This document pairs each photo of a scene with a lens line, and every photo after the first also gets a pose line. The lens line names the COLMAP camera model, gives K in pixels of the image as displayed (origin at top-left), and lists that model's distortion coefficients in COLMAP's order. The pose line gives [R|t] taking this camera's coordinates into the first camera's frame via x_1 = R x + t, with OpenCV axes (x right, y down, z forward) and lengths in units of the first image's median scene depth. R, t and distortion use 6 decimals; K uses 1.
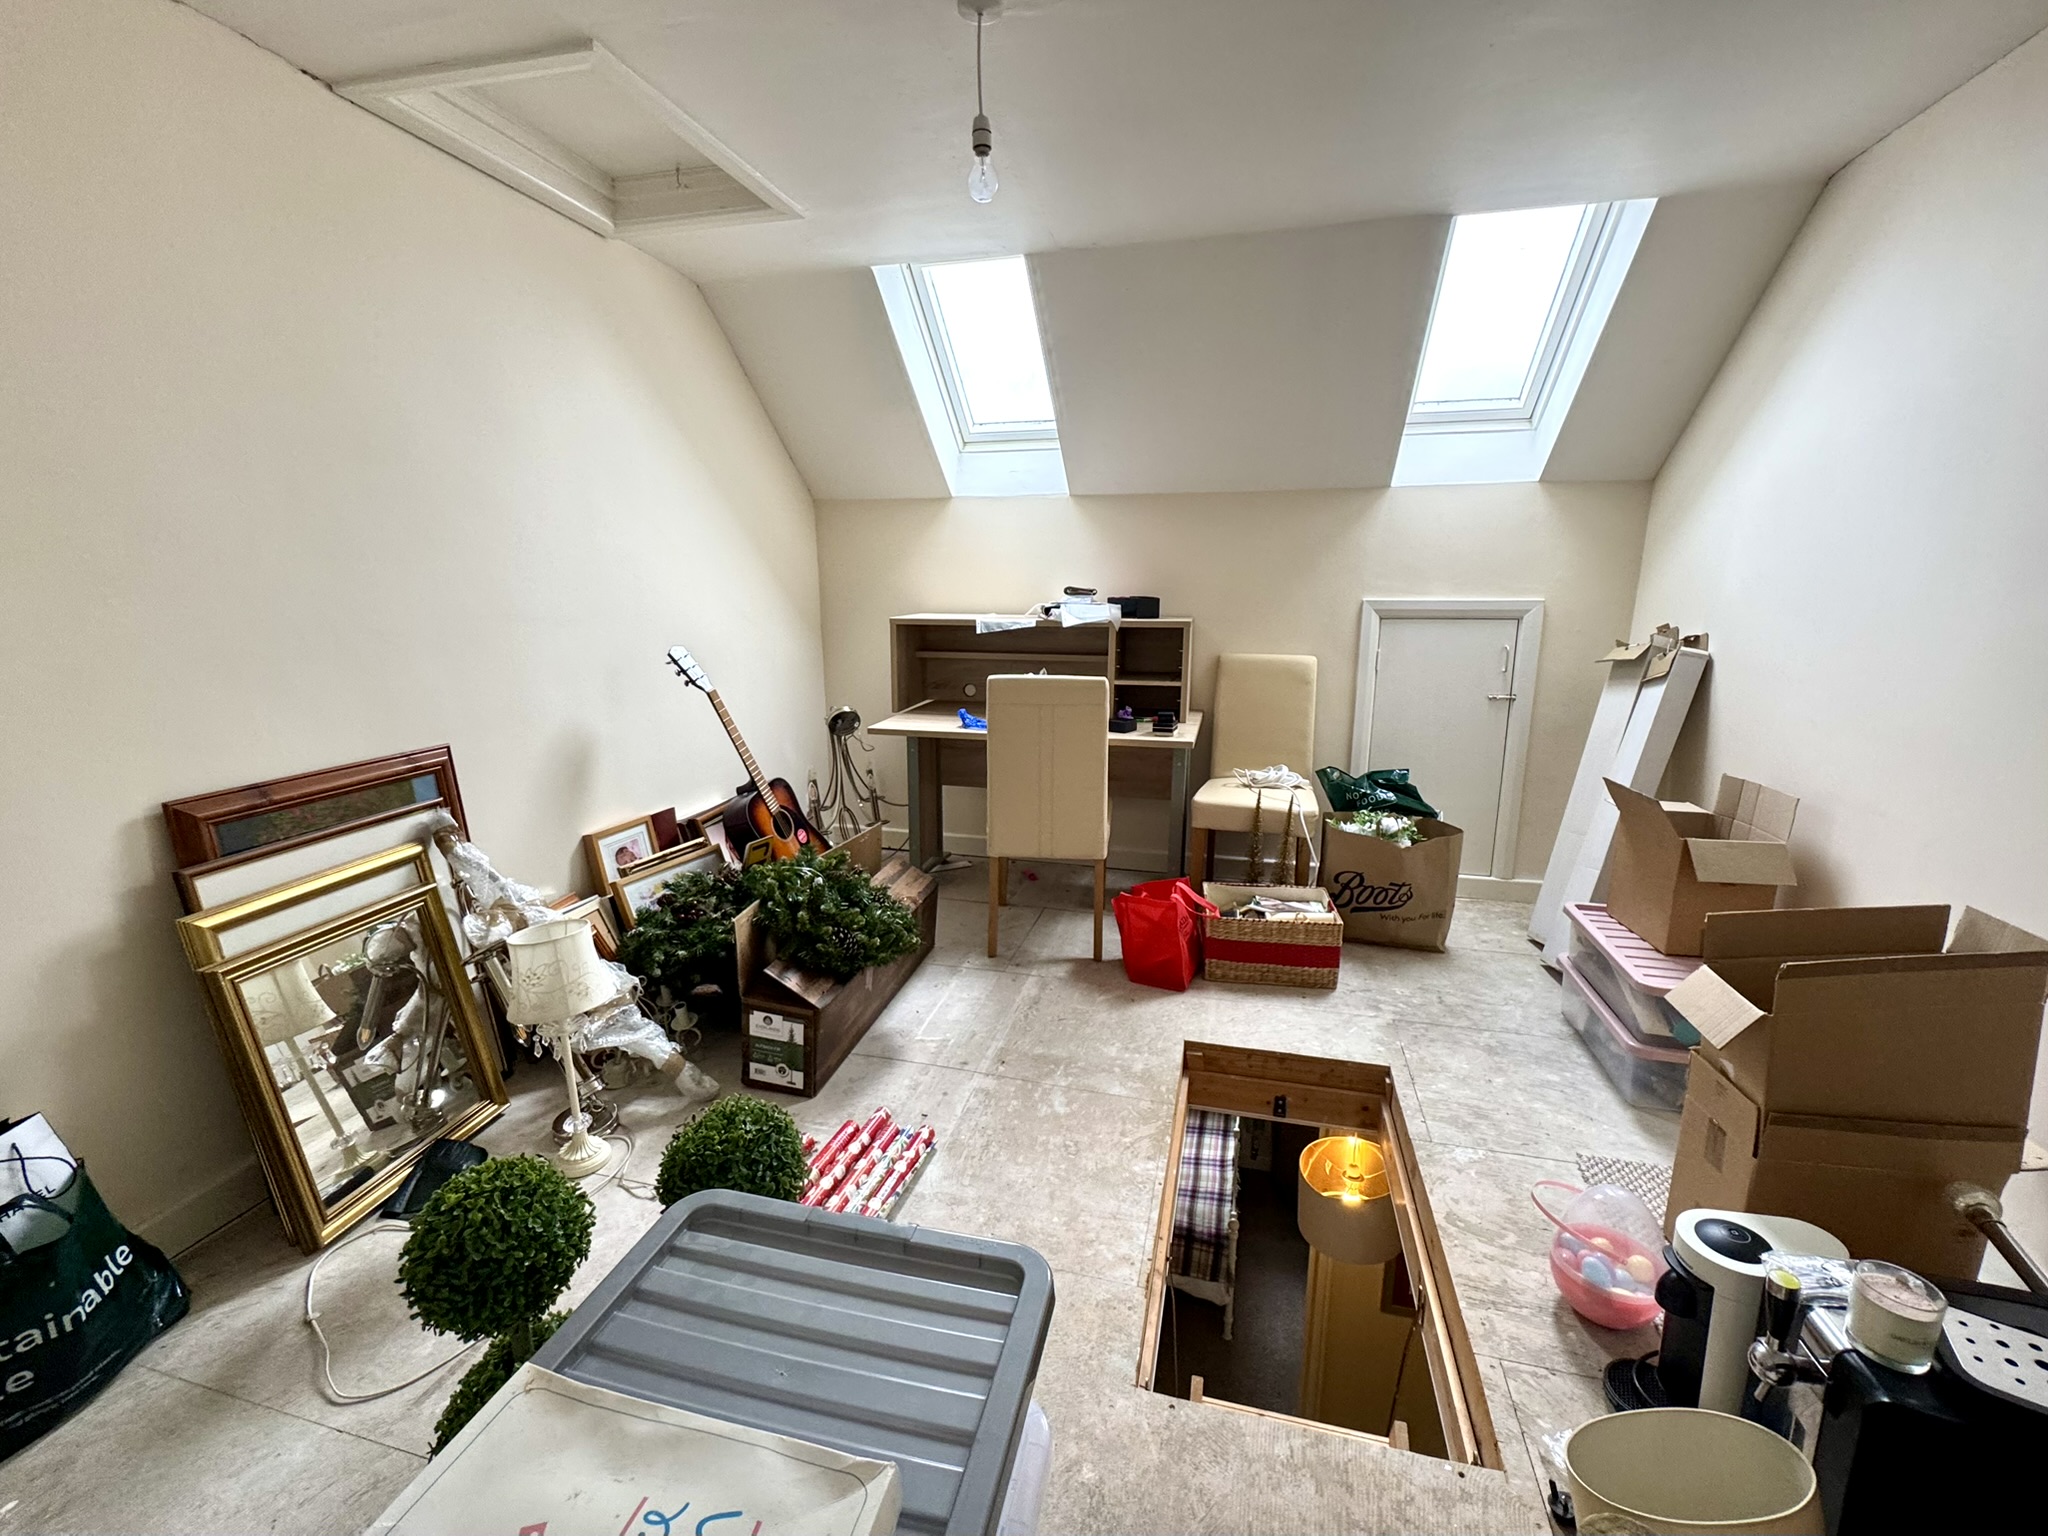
lens RADIAL K [[859.5, 0, 1024.0], [0, 859.5, 768.0], [0, 0, 1]] dist [-0.006198, -0.000225]
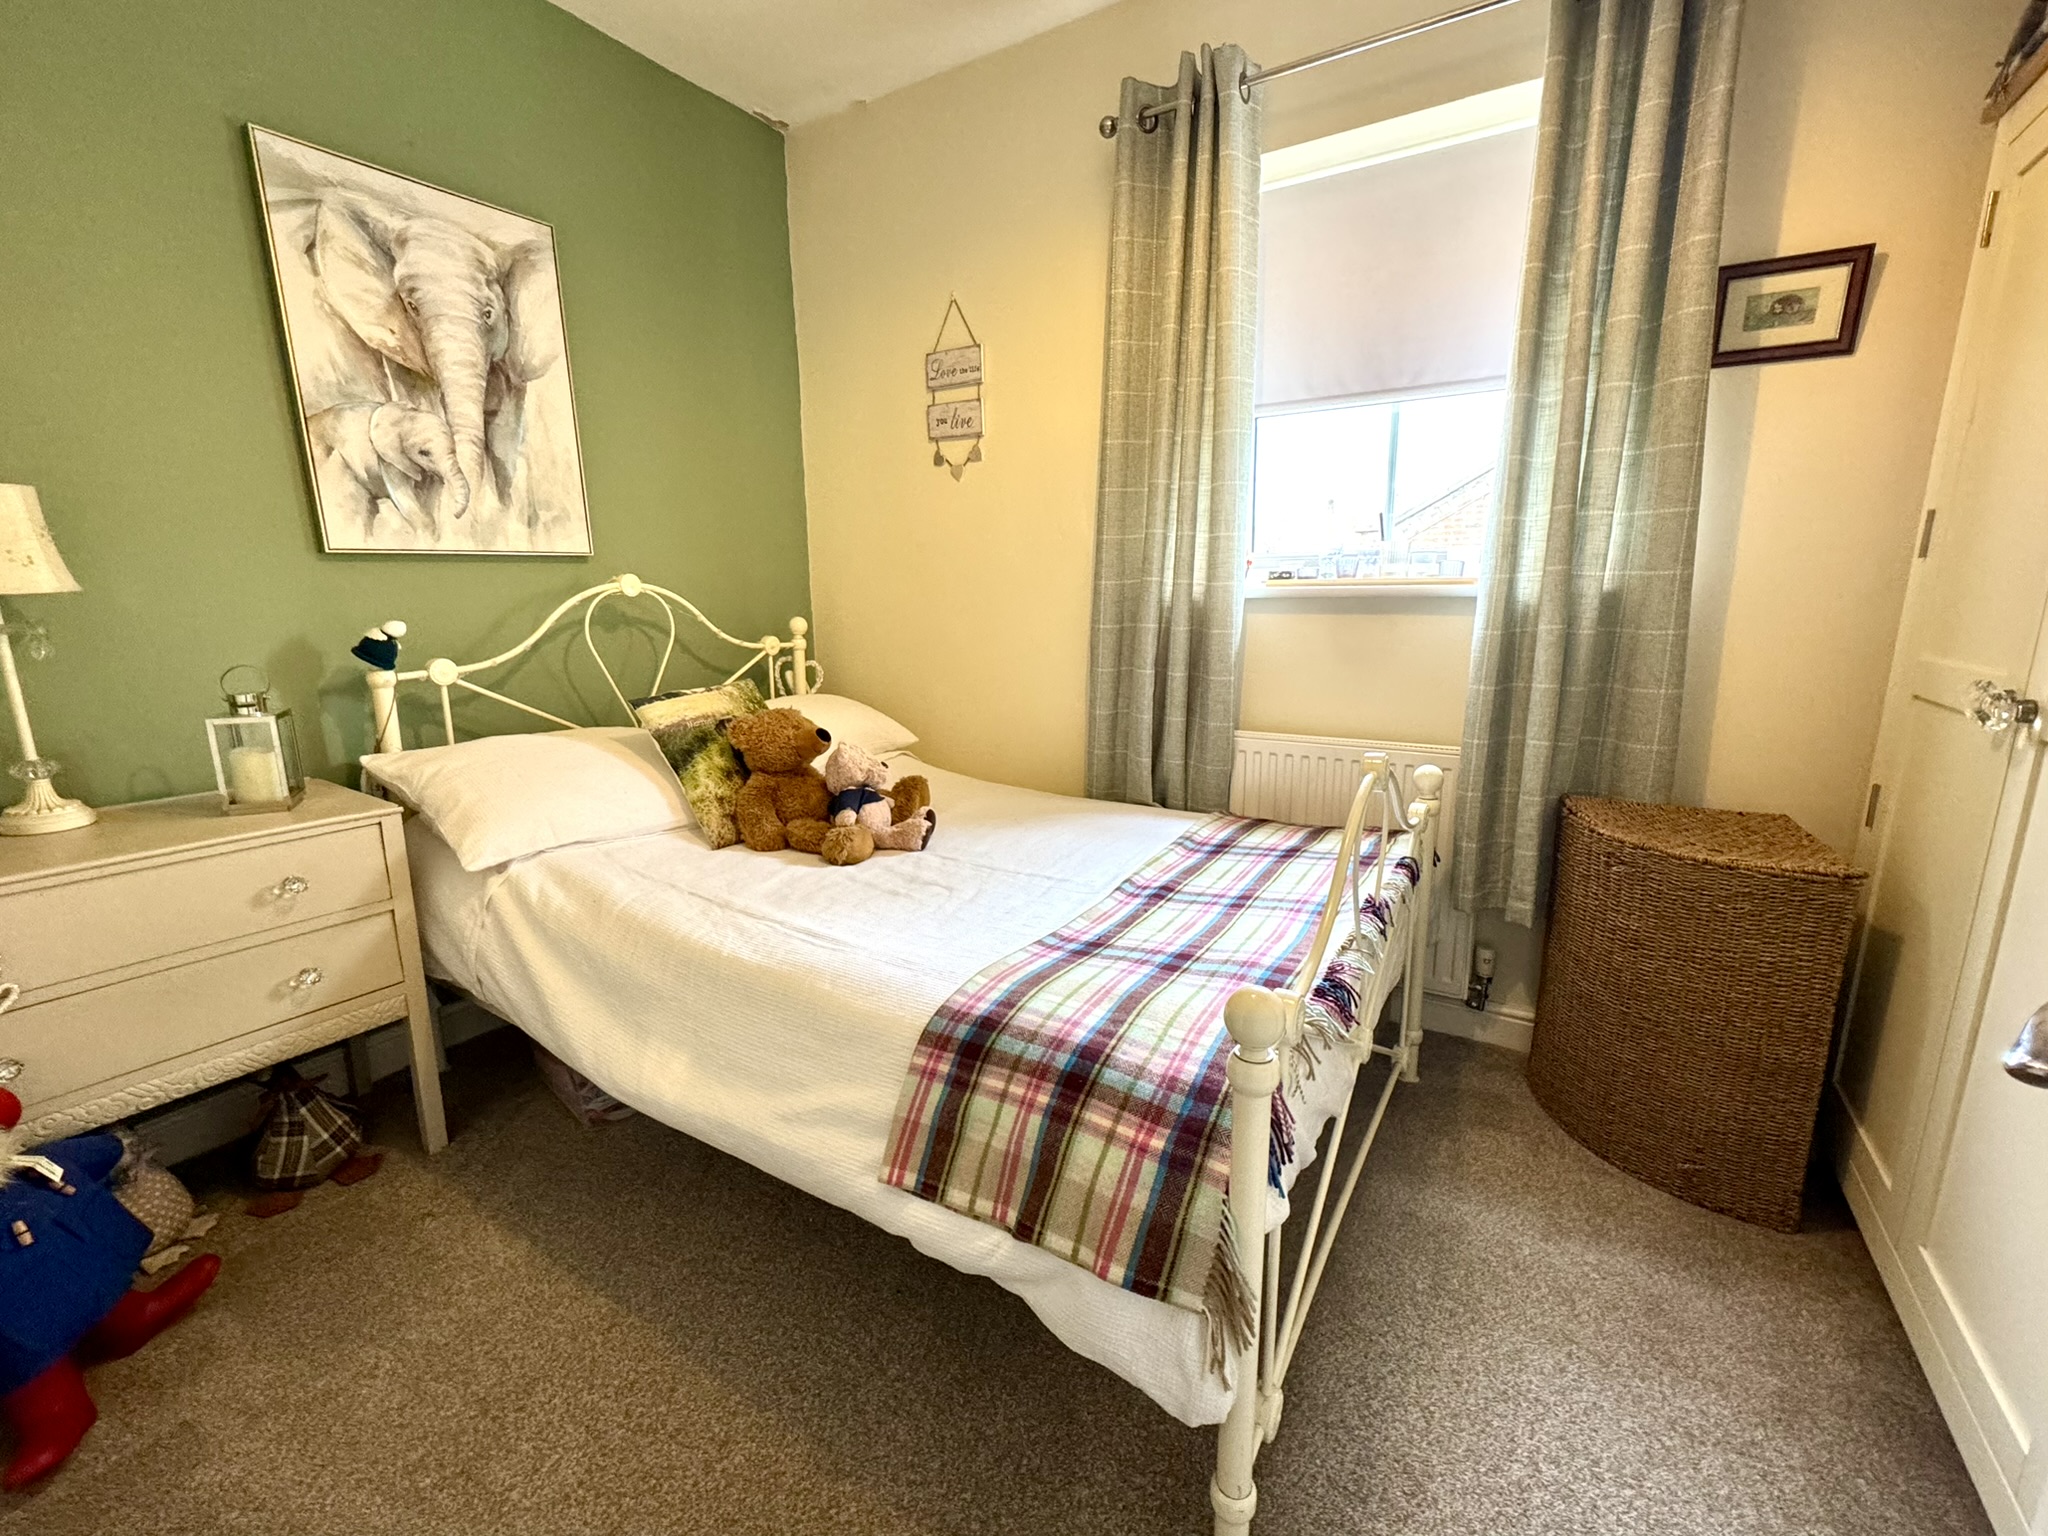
lens RADIAL K [[859.5, 0, 1024.0], [0, 859.5, 768.0], [0, 0, 1]] dist [-0.006198, -0.000225]
pose [[0.950385, 0.057709, -0.305678, 0.243694], [-0.062536, 0.998025, -0.006013, 0.467025], [0.304727, 0.024830, 0.952116, 0.778061]]
